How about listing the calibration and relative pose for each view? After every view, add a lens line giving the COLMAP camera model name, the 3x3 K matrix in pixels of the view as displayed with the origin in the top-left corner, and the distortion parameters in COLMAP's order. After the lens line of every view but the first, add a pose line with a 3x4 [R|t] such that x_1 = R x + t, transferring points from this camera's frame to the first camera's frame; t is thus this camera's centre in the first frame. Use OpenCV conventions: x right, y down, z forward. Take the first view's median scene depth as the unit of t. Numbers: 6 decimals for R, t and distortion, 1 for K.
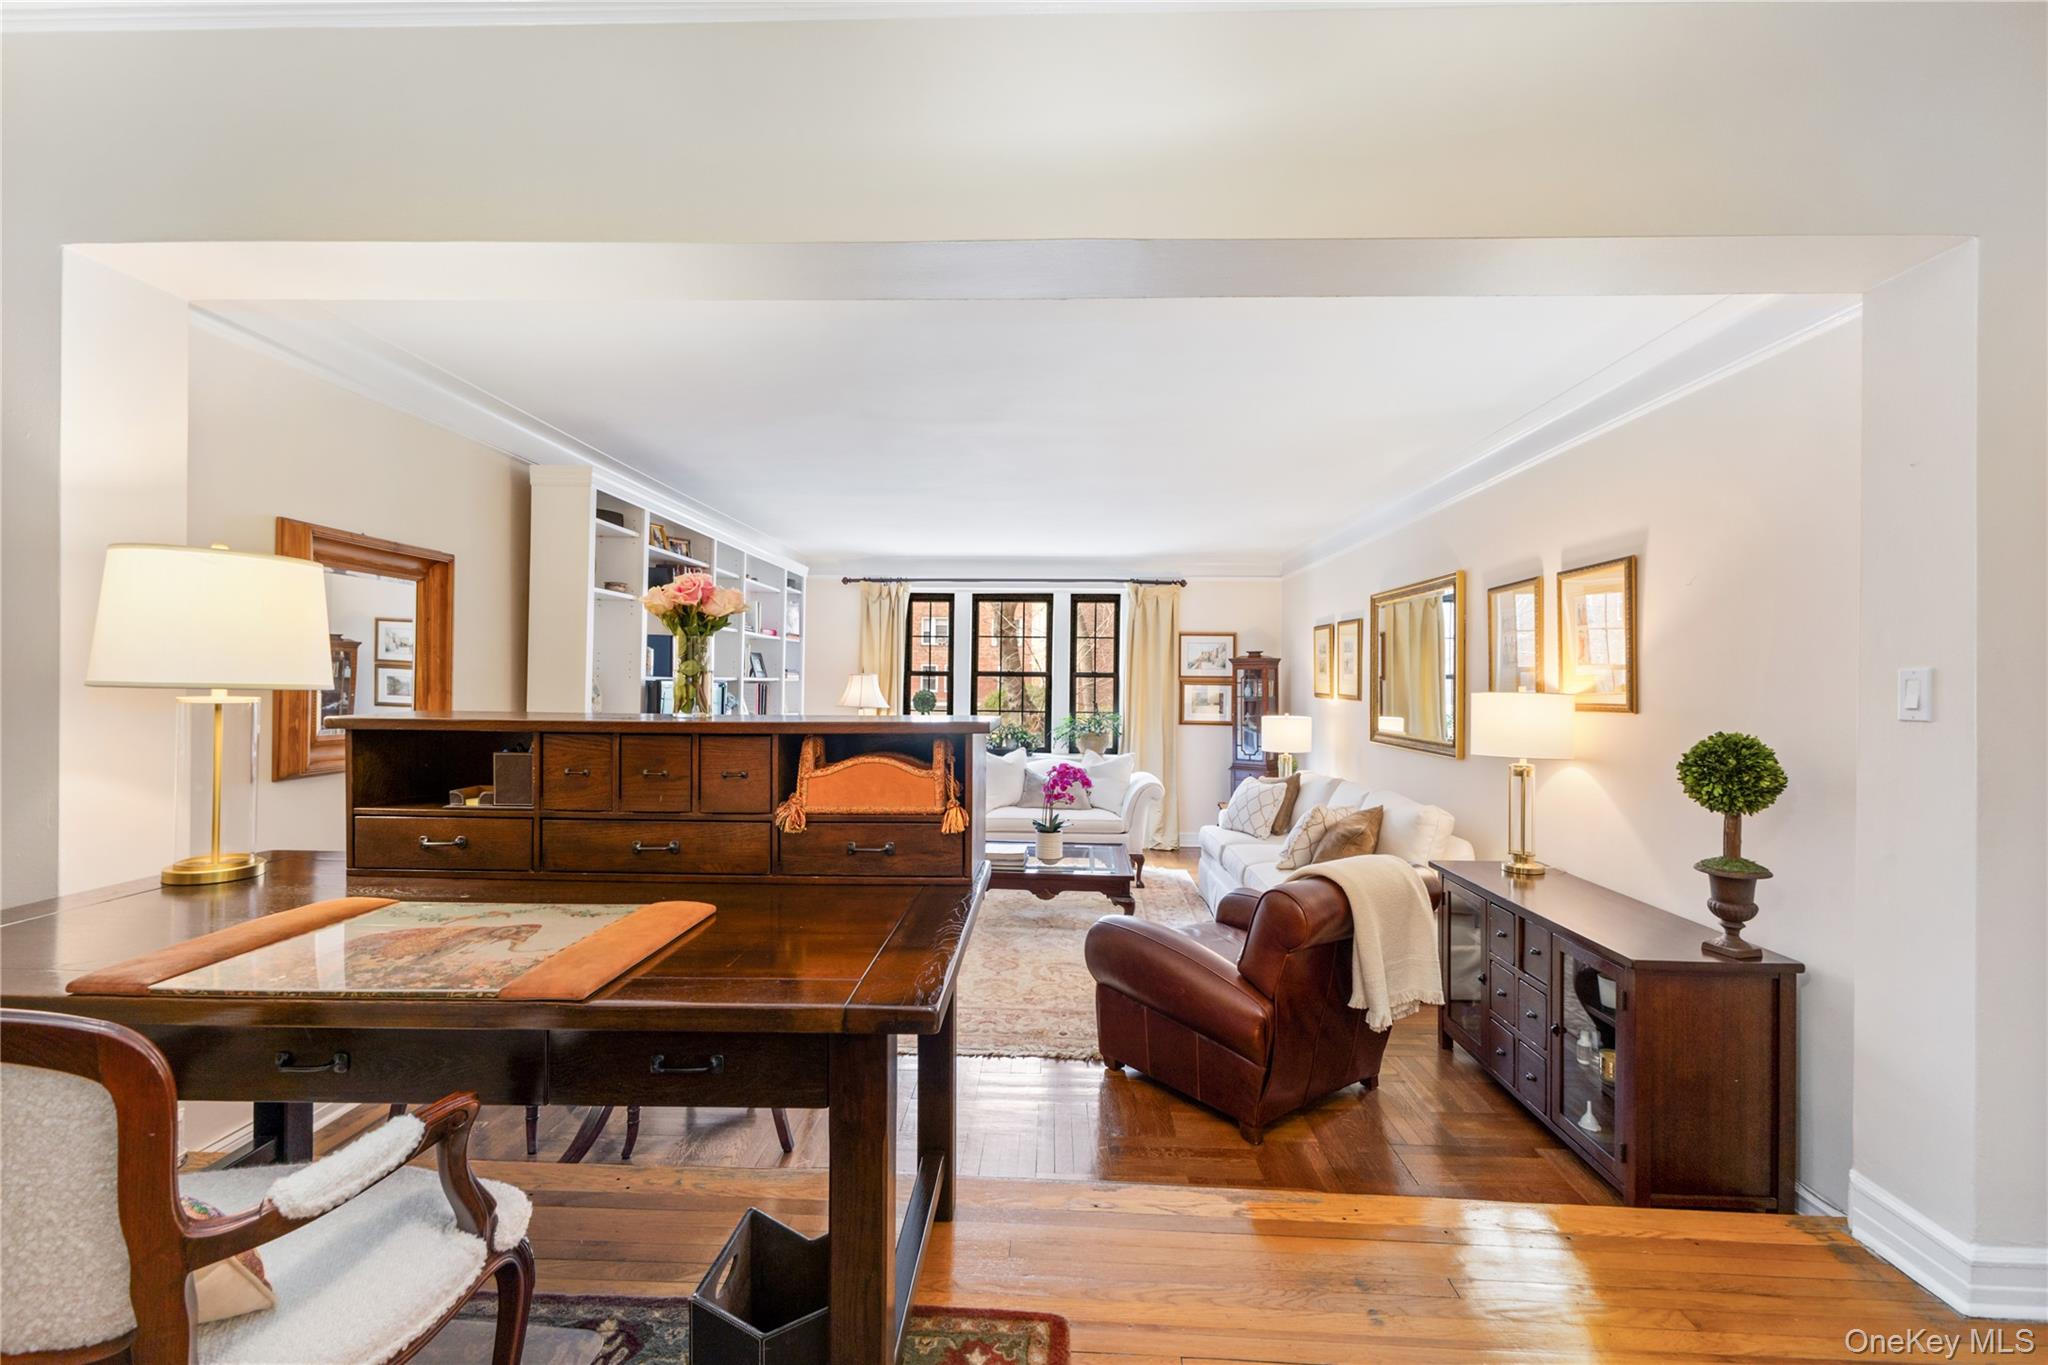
lens RADIAL K [[886.7, 0, 1022.5], [0, 886.7, 686.4], [0, 0, 1]] dist [0.009066, -0.000291]
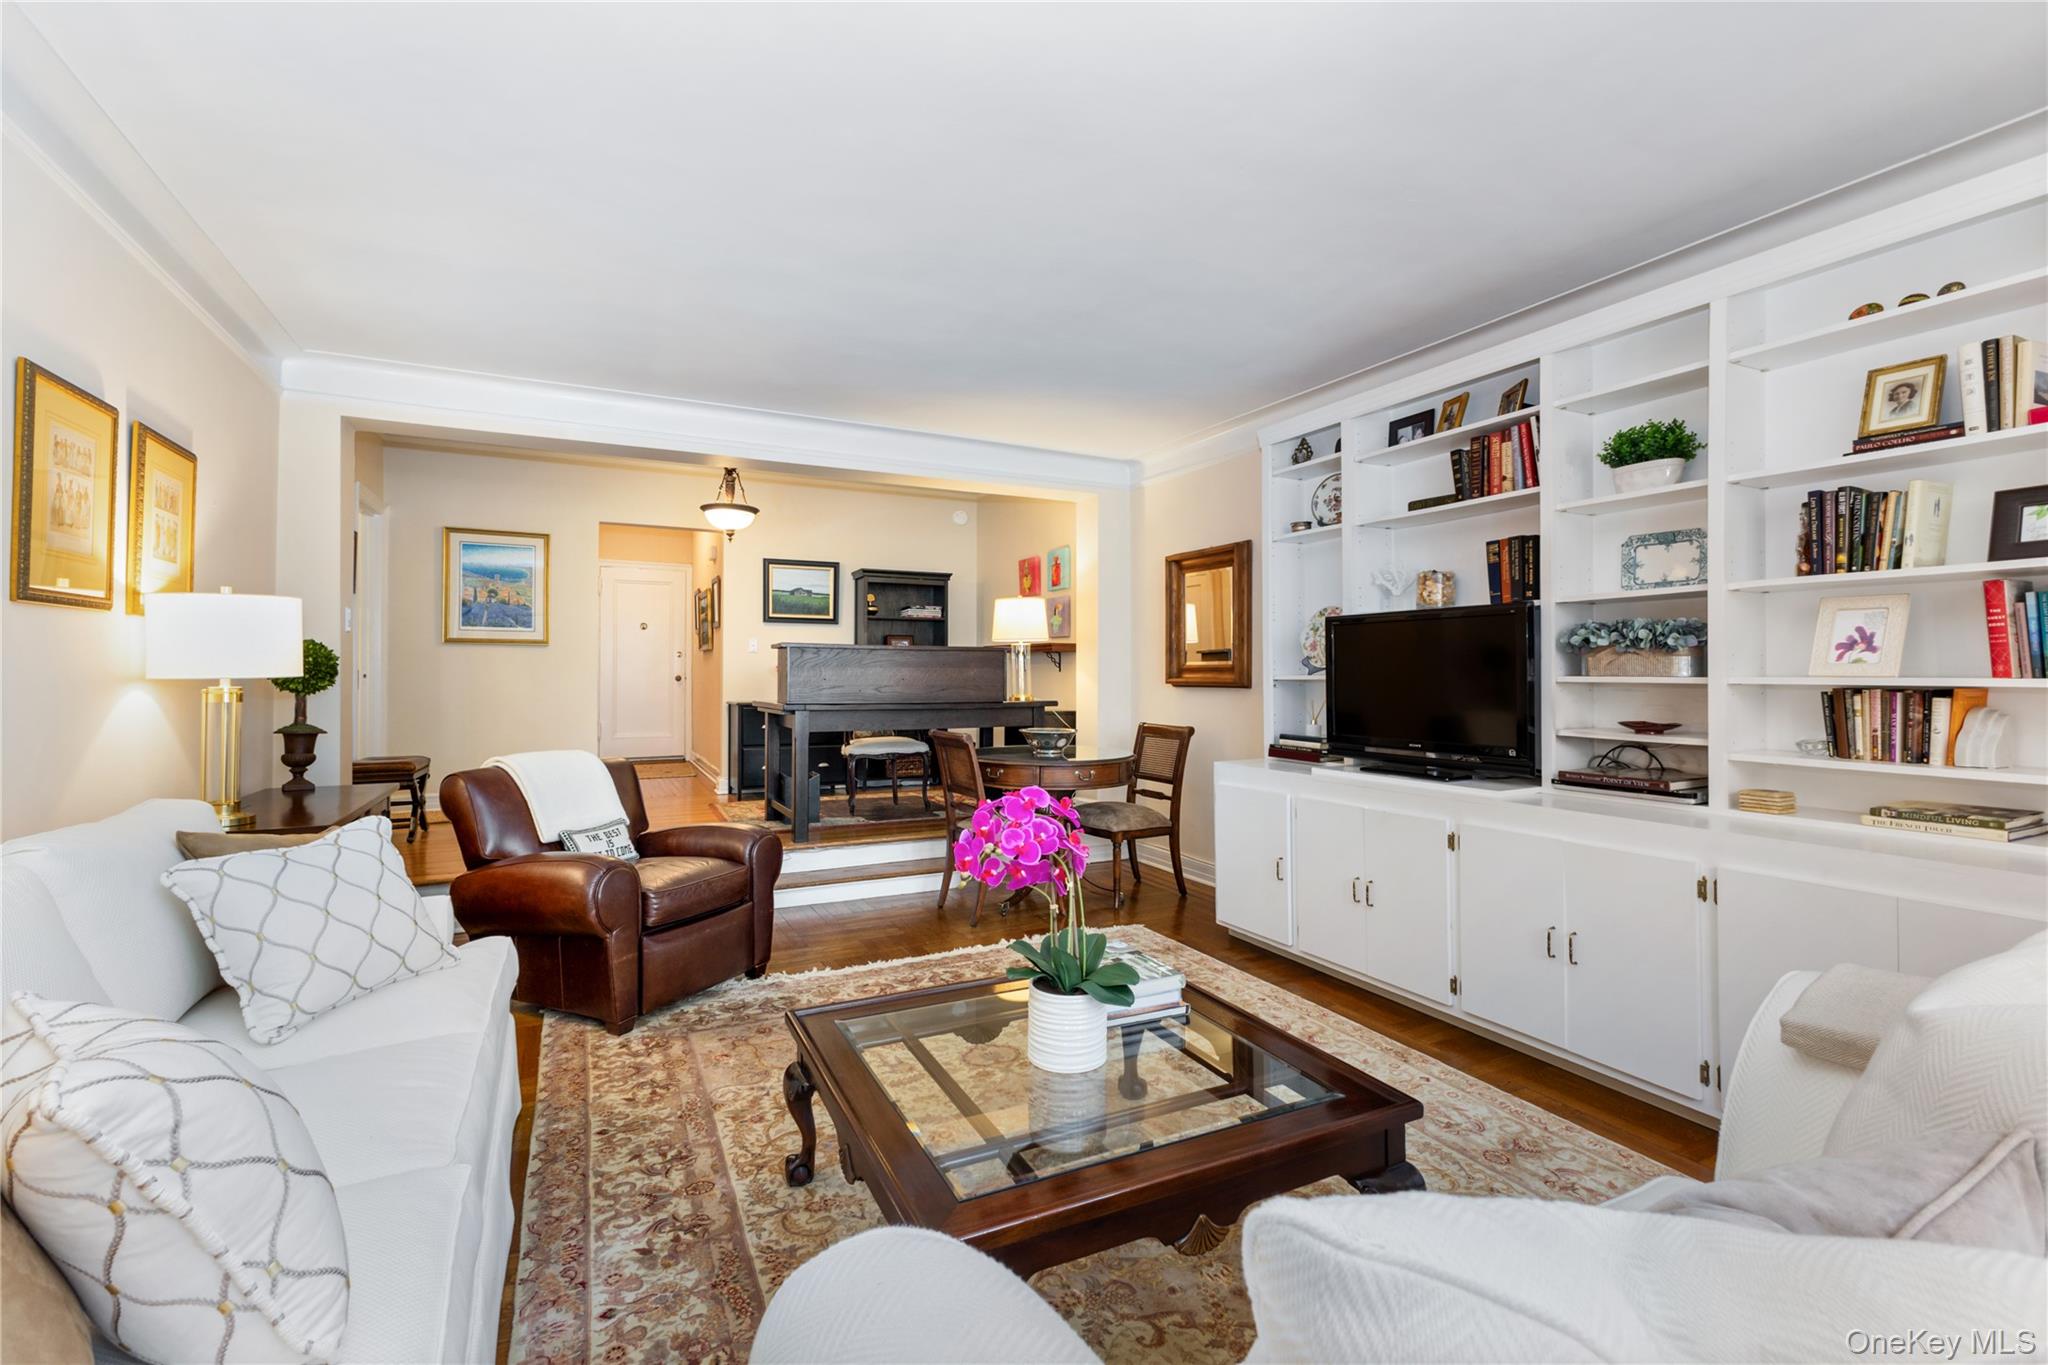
lens RADIAL K [[886.7, 0, 1028.8], [0, 886.7, 668.9], [0, 0, 1]] dist [0.009066, -0.000291]
pose [[-0.870111, -0.016010, -0.492596, 0.148386], [-0.013881, 0.999872, -0.007978, 0.029922], [0.492661, -0.000104, -0.870222, 0.890857]]
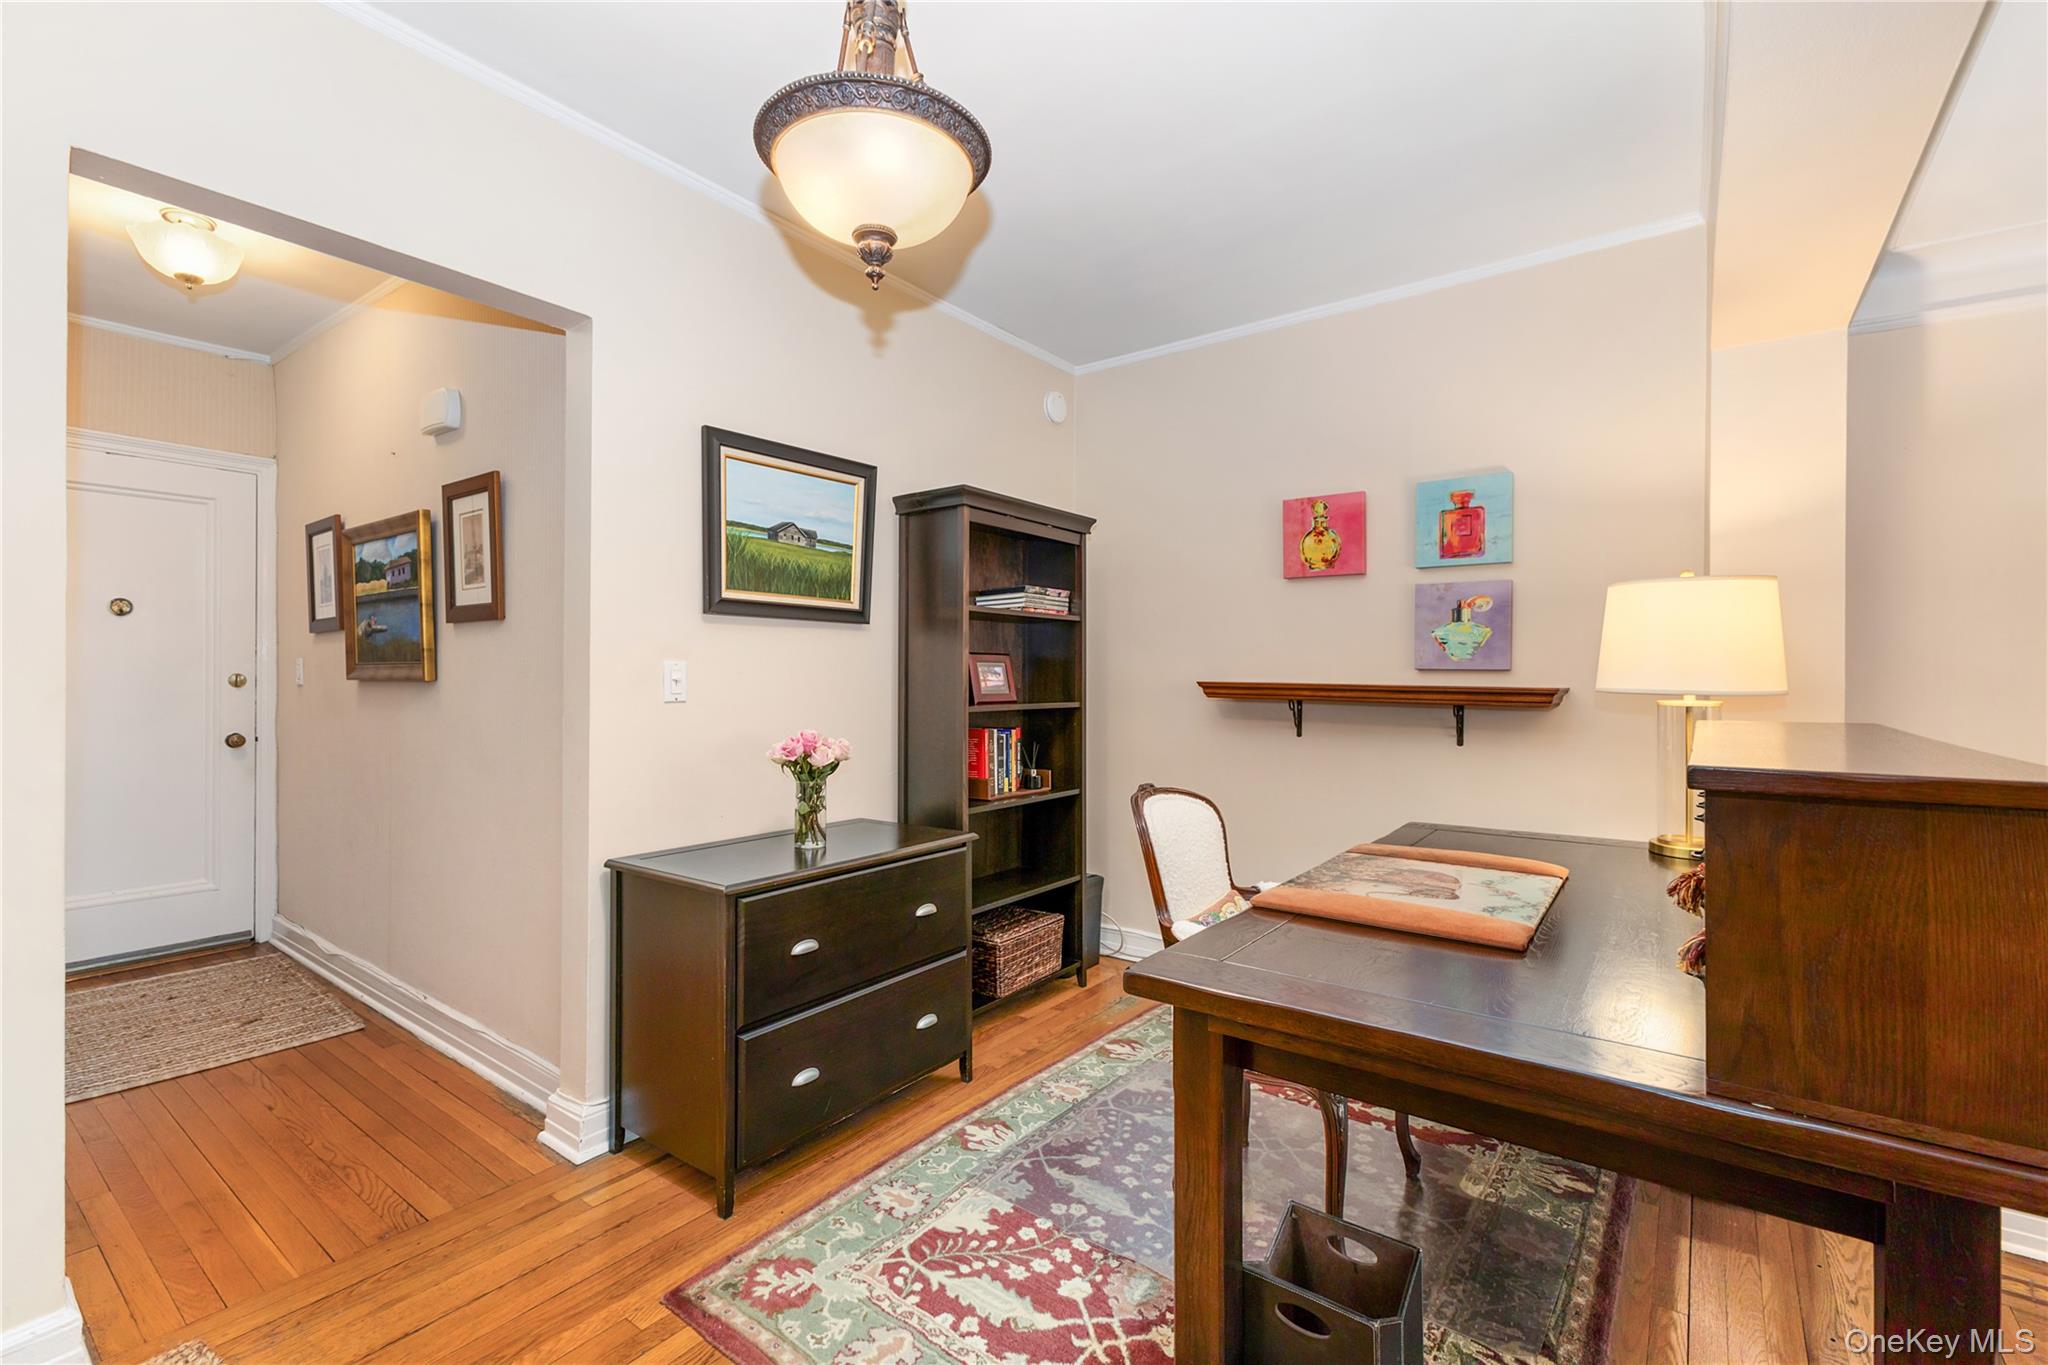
lens RADIAL K [[886.7, 0, 1031.9], [0, 886.7, 686.7], [0, 0, 1]] dist [0.009066, -0.000291]
pose [[-0.554322, -0.001930, -0.832300, 0.131598], [-0.016115, 0.999835, 0.008414, -0.000783], [0.832146, 0.018076, -0.554262, 0.220897]]
